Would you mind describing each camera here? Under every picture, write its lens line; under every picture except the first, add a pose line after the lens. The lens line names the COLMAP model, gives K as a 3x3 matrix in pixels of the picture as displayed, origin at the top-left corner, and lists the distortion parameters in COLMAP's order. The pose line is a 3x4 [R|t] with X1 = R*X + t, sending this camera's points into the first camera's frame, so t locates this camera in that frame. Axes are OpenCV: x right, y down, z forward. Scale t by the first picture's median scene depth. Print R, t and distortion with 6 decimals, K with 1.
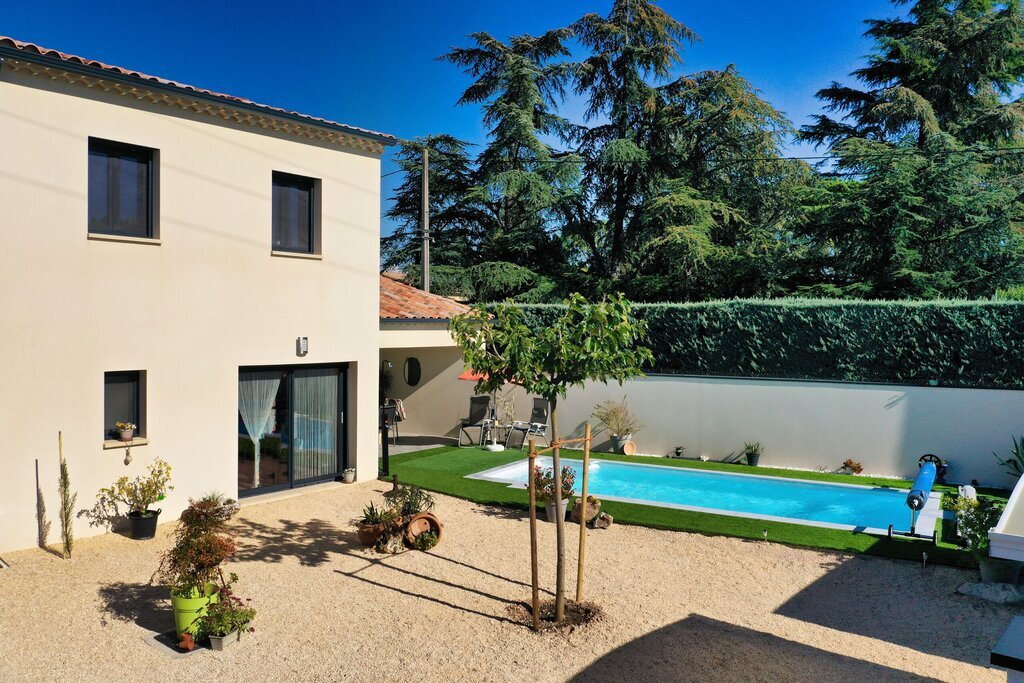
lens RADIAL K [[799.6, 0, 508.1], [0, 799.6, 339.4], [0, 0, 1]] dist [-0.003837, 0.006185]
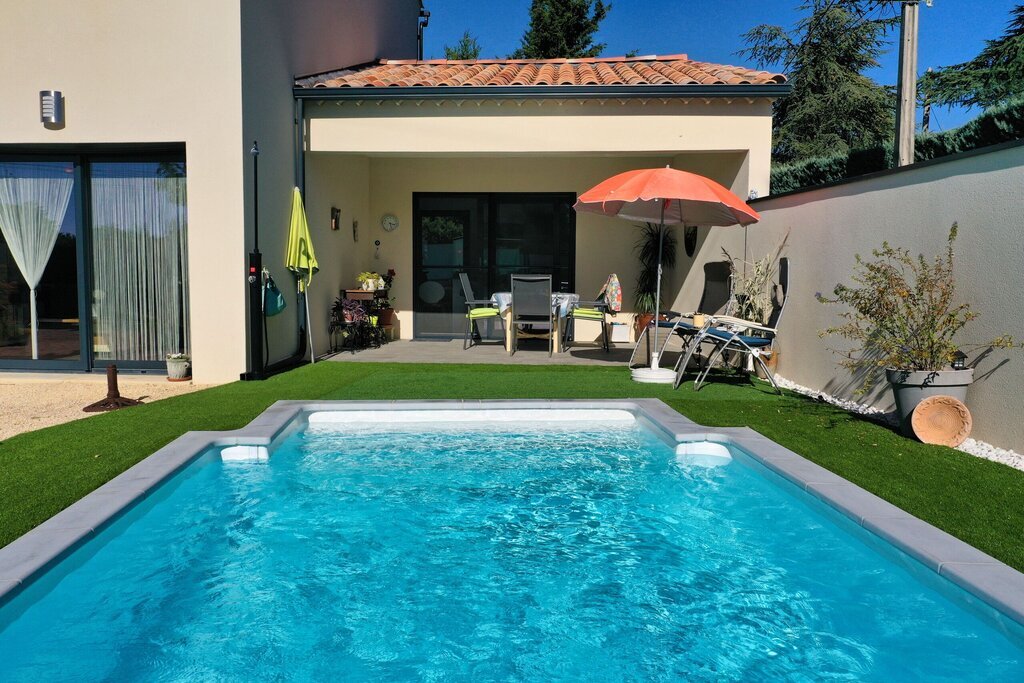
lens RADIAL K [[805.5, 0, 508.0], [0, 805.5, 329.7], [0, 0, 1]] dist [0.000802, 0.000731]
pose [[0.566989, 0.057976, -0.821683, 0.280743], [-0.019822, 0.998191, 0.056753, 0.090289], [0.823487, -0.015891, 0.567113, 0.703196]]
